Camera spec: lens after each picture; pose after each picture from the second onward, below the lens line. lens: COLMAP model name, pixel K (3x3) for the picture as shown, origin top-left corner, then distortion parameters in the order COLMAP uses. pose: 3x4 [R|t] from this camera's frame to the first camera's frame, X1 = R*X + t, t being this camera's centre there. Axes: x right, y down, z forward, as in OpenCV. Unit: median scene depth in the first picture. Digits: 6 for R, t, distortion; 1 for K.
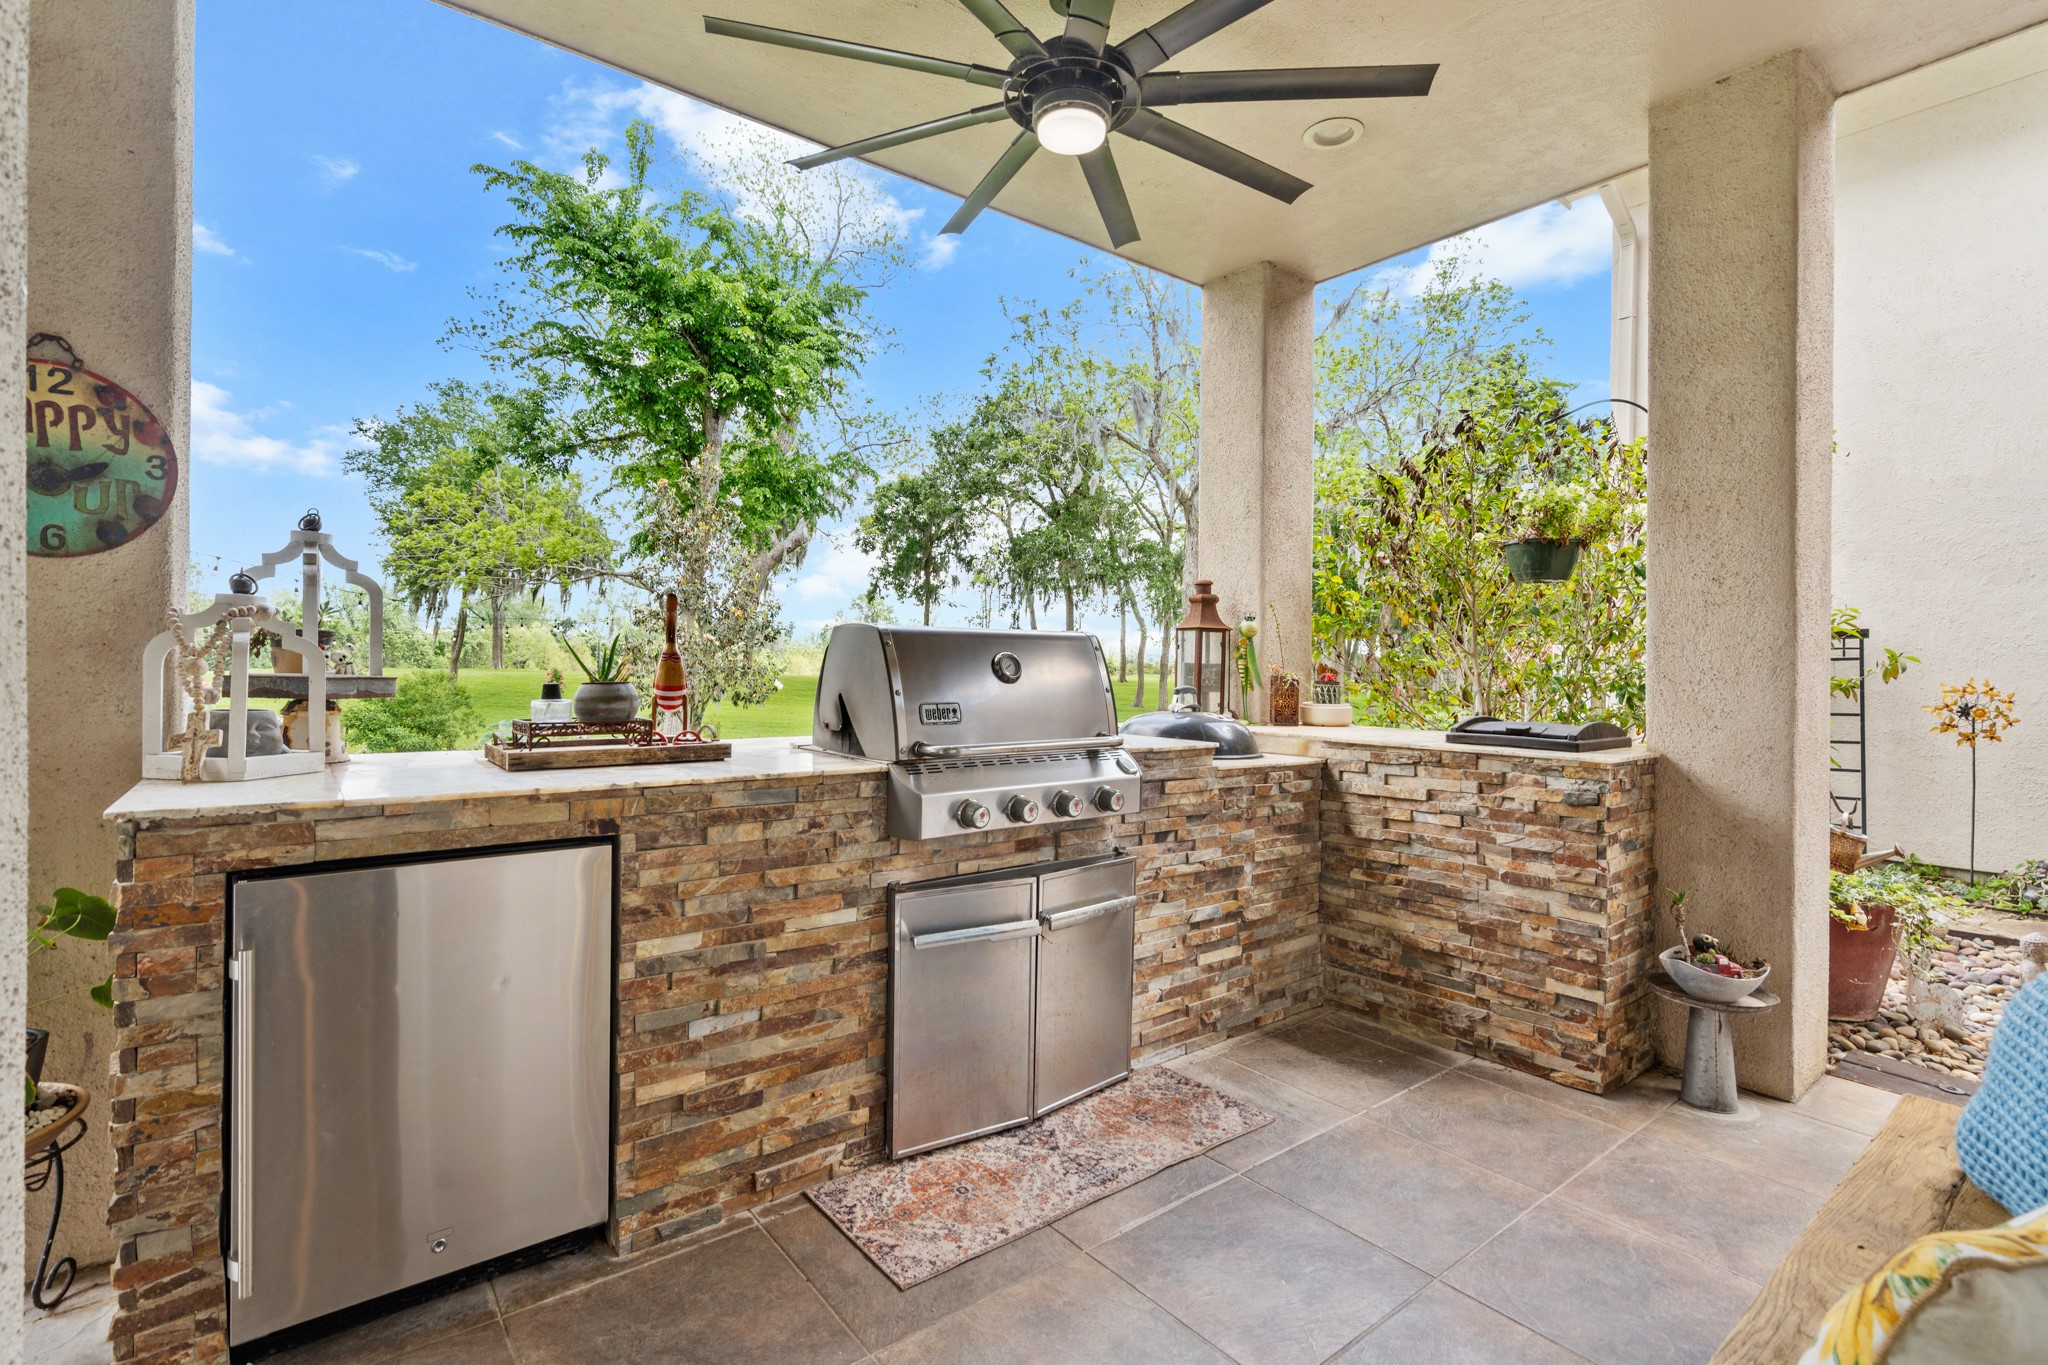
lens RADIAL K [[957.8, 0, 1076.1], [0, 957.8, 704.7], [0, 0, 1]] dist [-0.002948, -0.000138]
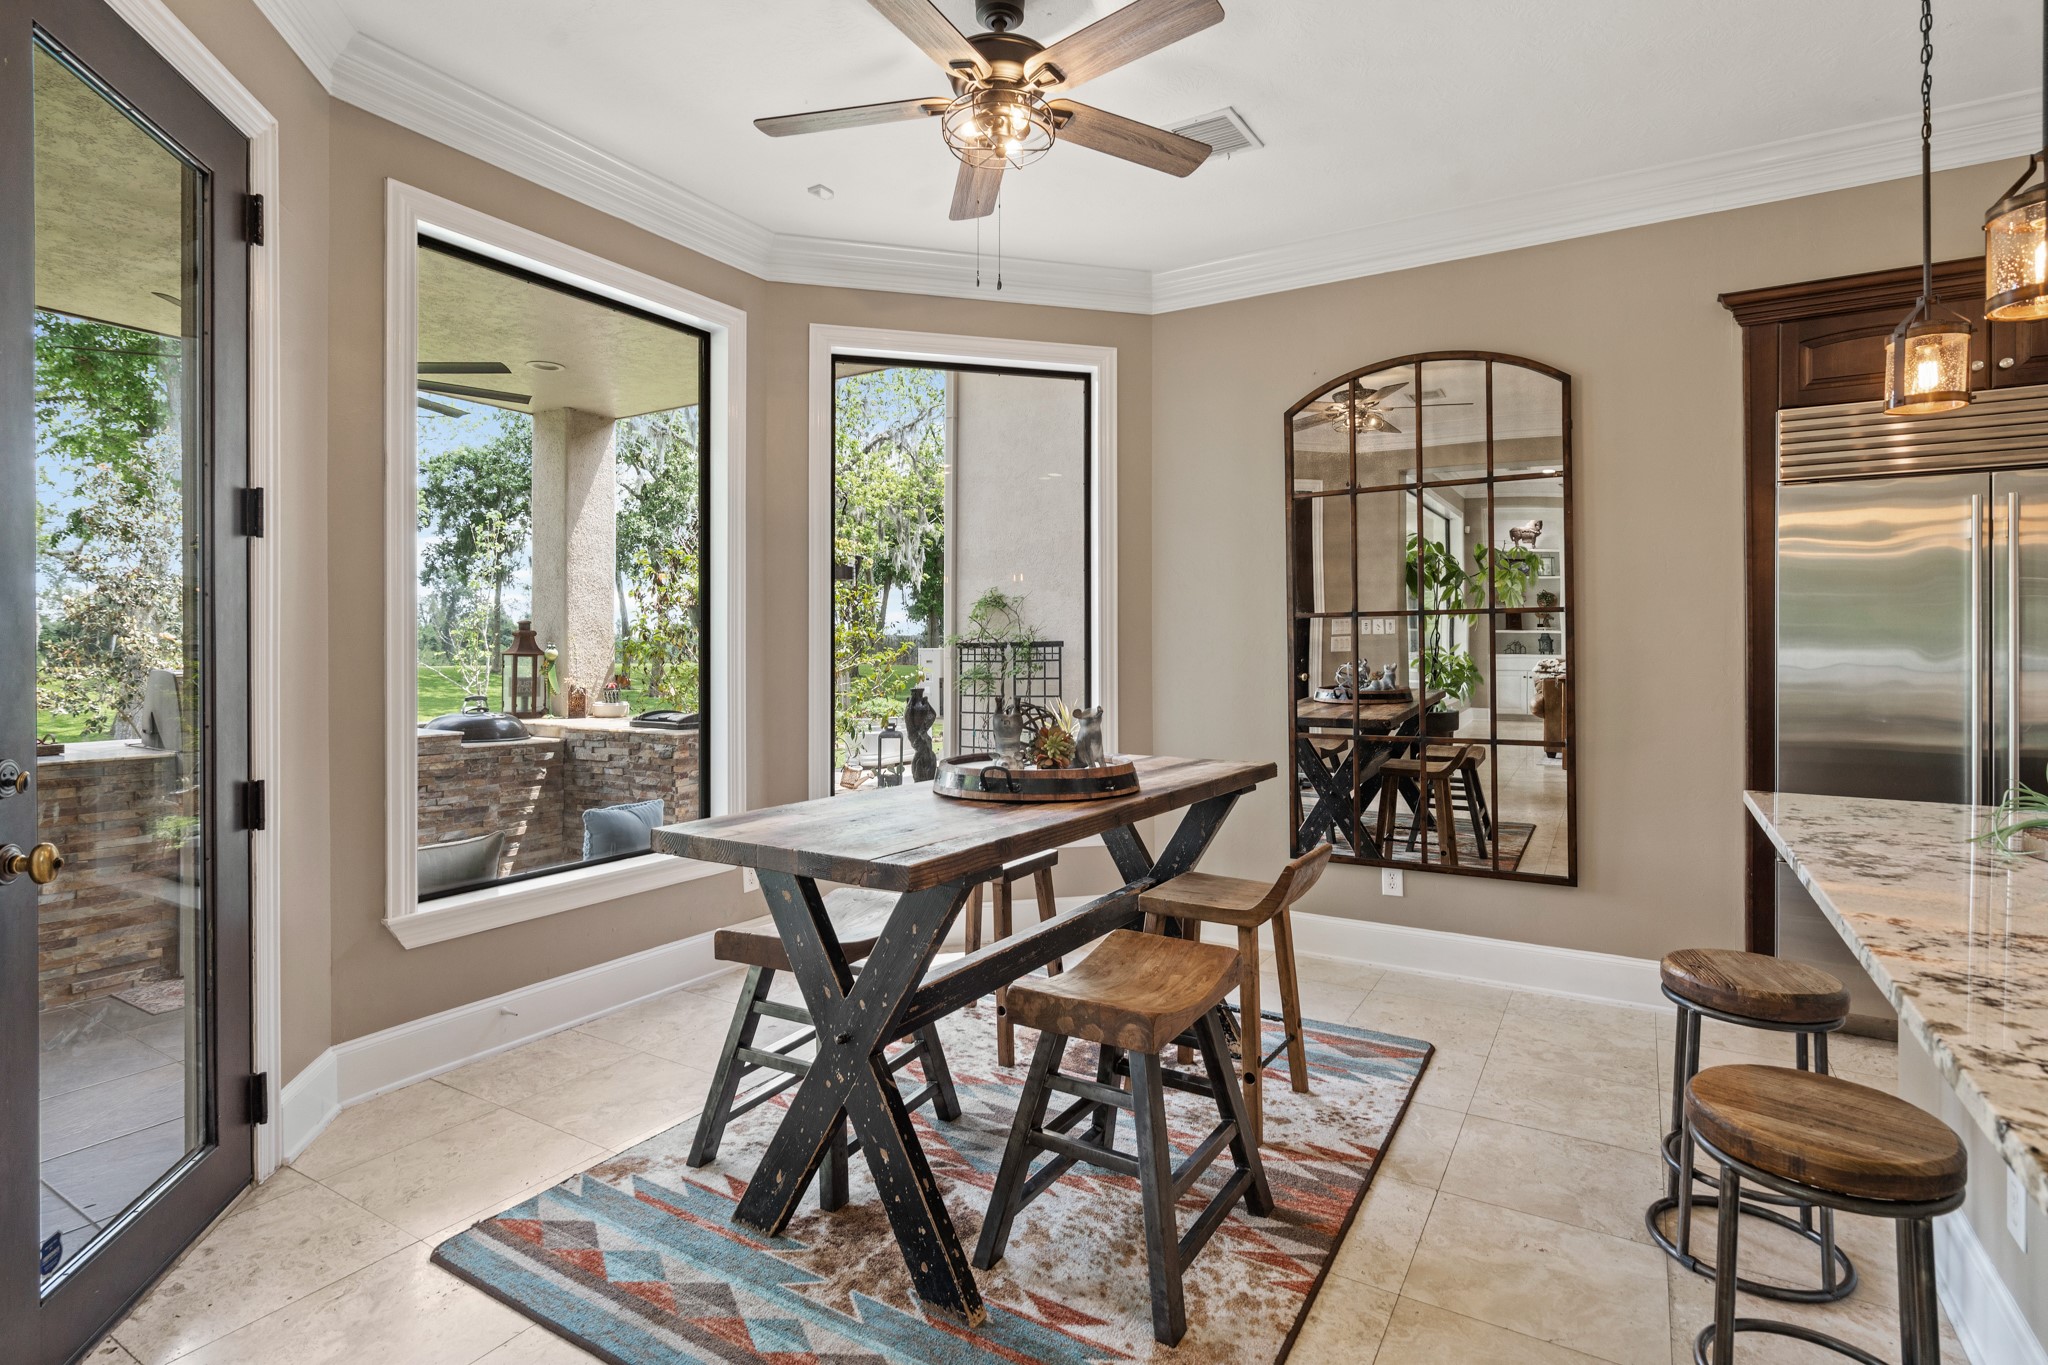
lens RADIAL K [[938.9, 0, 1031.1], [0, 938.9, 677.4], [0, 0, 1]] dist [-0.001502, 0.000430]
pose [[0.937898, -0.017551, 0.346467, 0.429232], [0.021566, 0.999738, -0.007736, -0.017787], [-0.346240, 0.014727, 0.938030, -0.729935]]
